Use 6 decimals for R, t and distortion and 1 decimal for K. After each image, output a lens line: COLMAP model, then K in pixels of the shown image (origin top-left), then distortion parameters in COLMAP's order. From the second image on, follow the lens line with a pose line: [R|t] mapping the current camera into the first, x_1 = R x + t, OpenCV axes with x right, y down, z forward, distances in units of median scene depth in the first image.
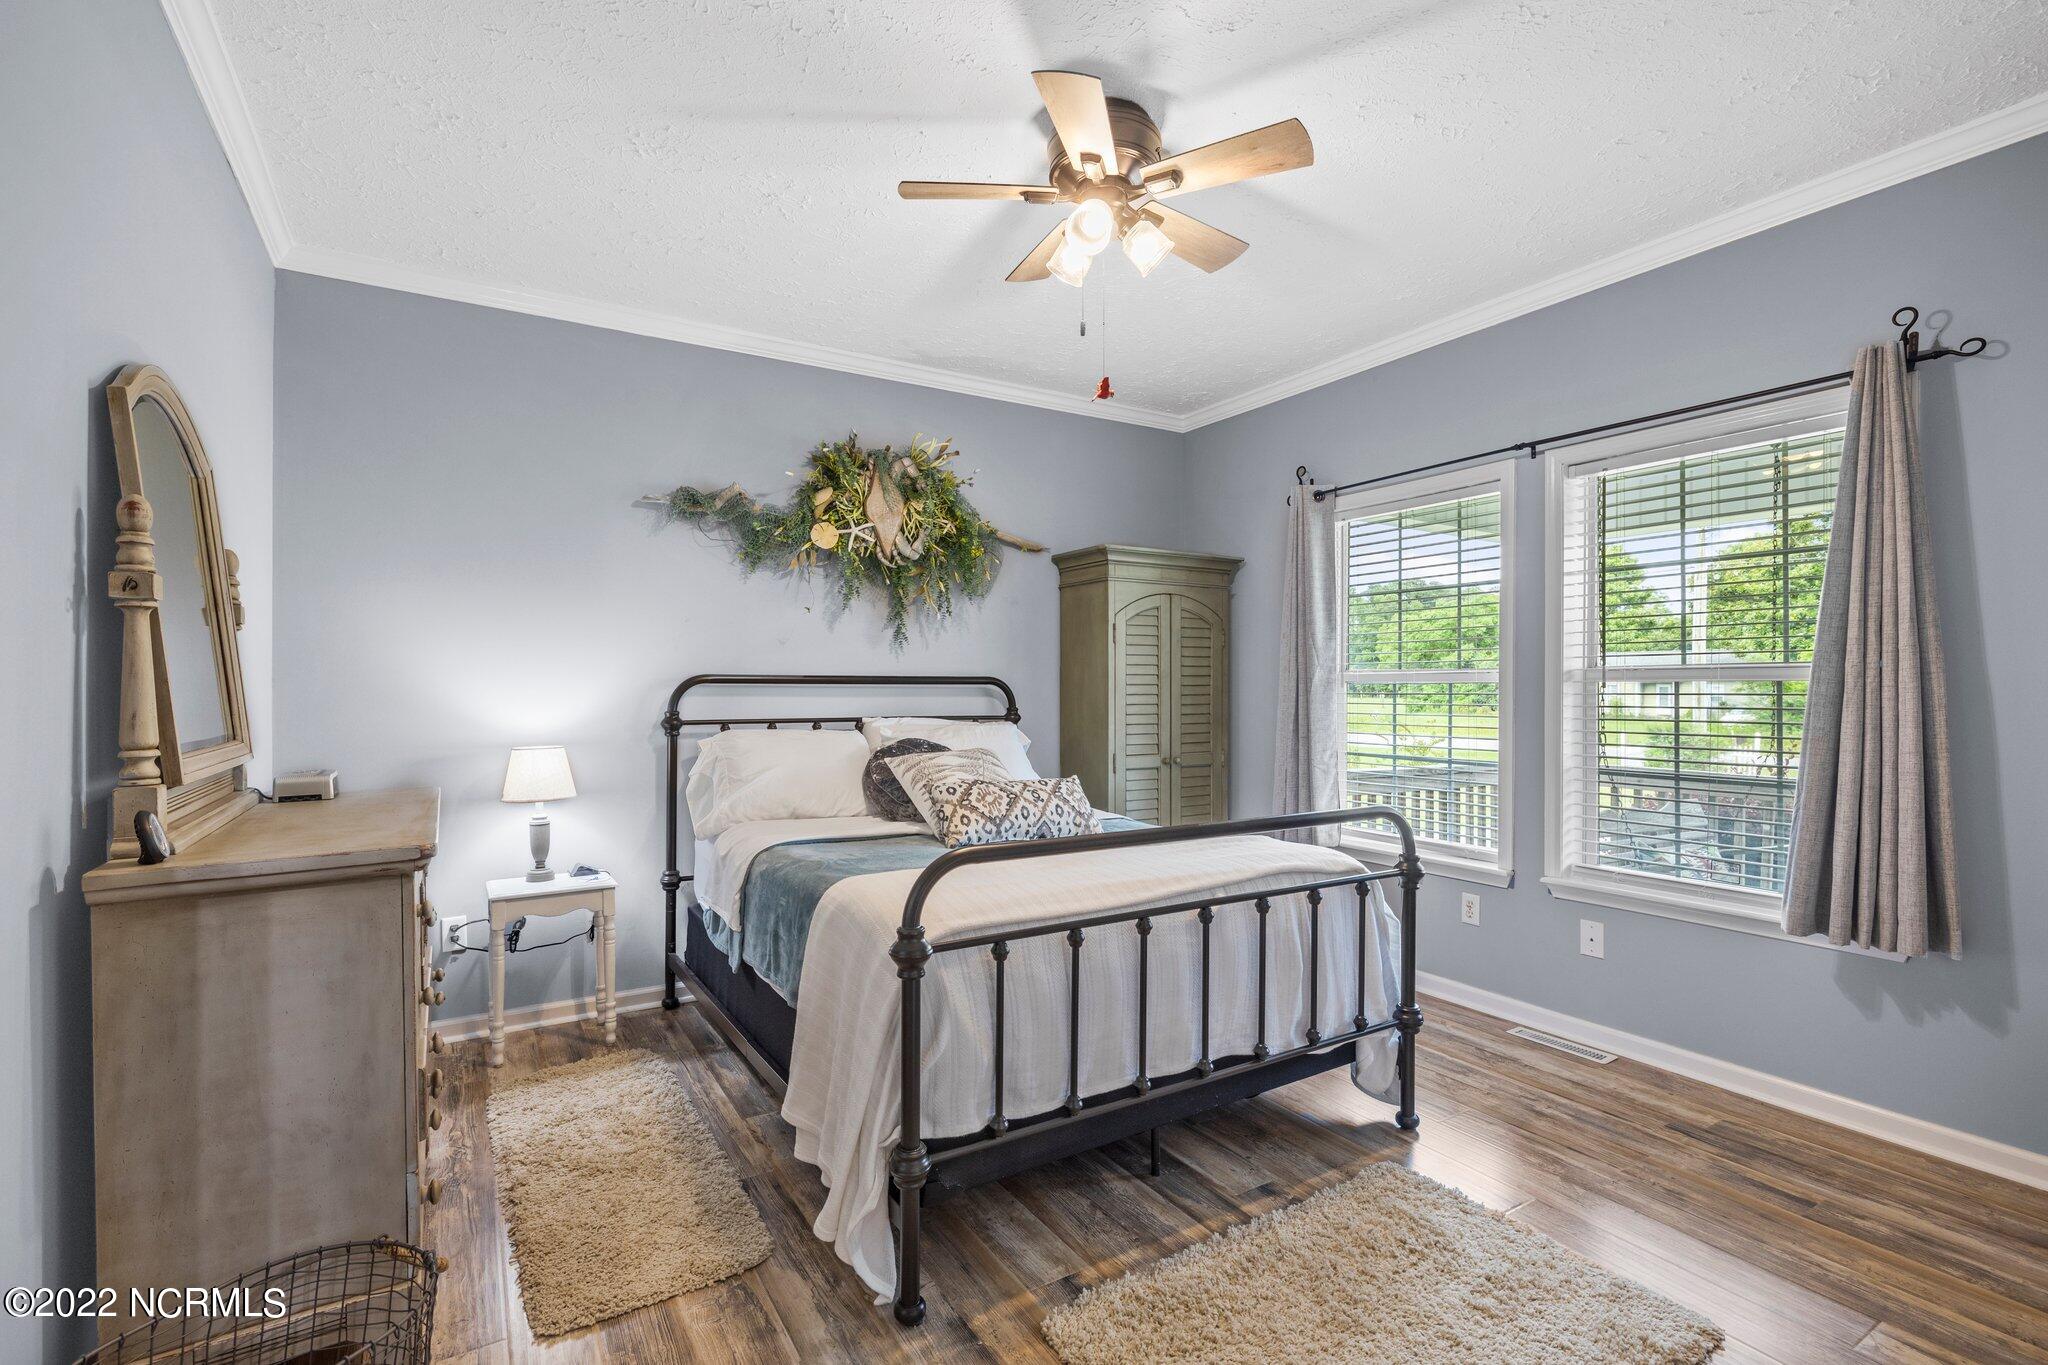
lens RADIAL K [[912.7, 0, 1023.9], [0, 912.7, 687.3], [0, 0, 1]] dist [0.000072, -0.000367]
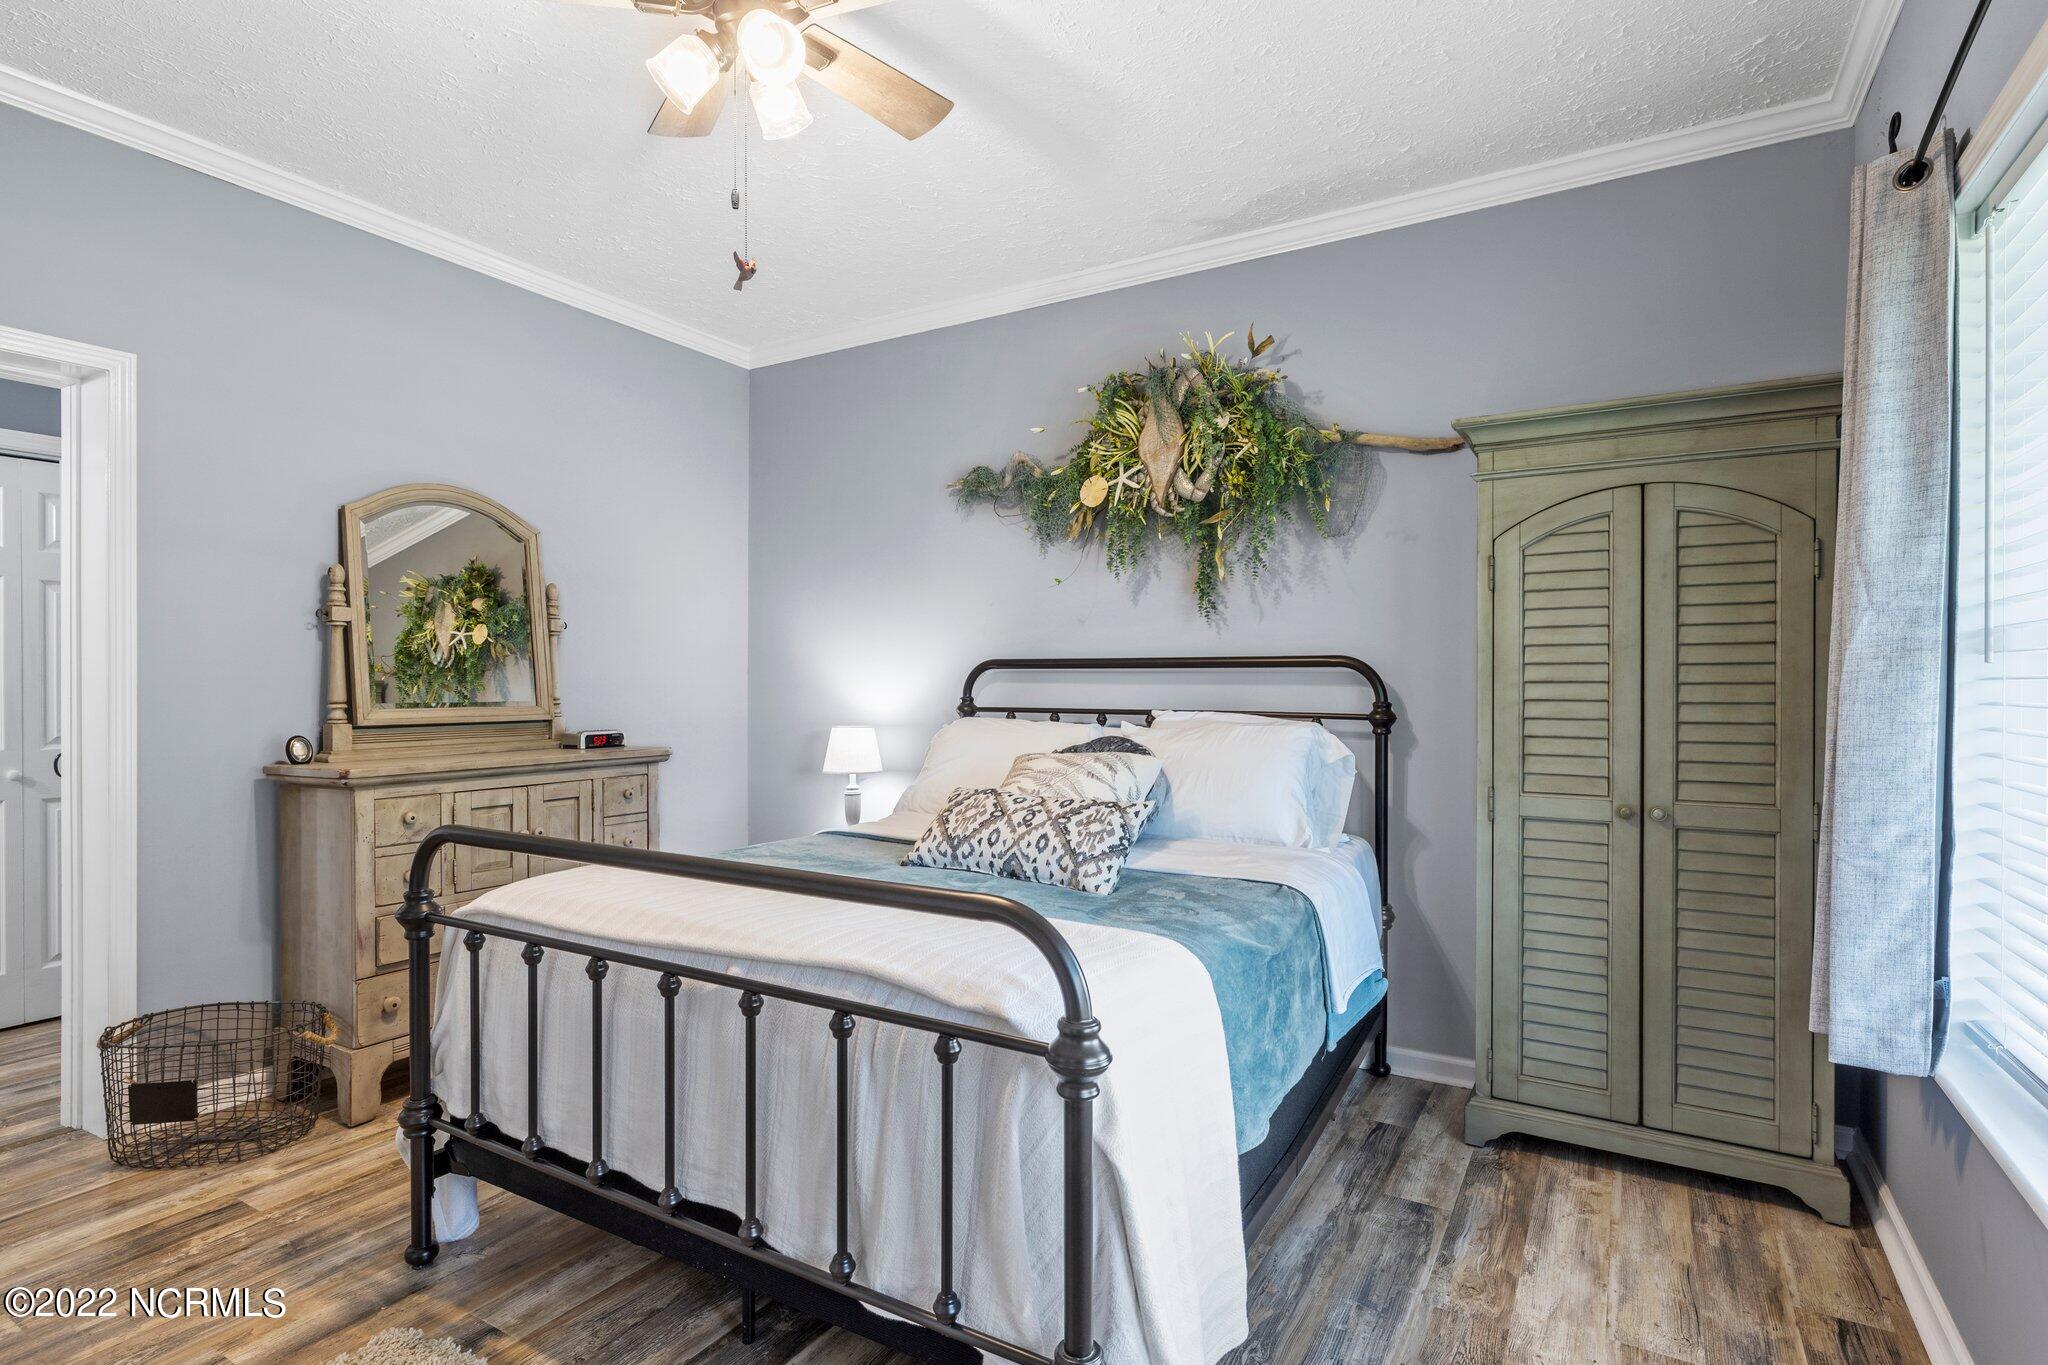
lens RADIAL K [[1031.2, 0, 1020.9], [0, 1031.2, 683.6], [0, 0, 1]] dist [-0.005507, -0.000595]
pose [[0.463756, 0.000395, -0.885963, 0.585727], [-0.000592, 1.000000, 0.000135, 0.010410], [0.885963, 0.000462, 0.463756, 0.497294]]
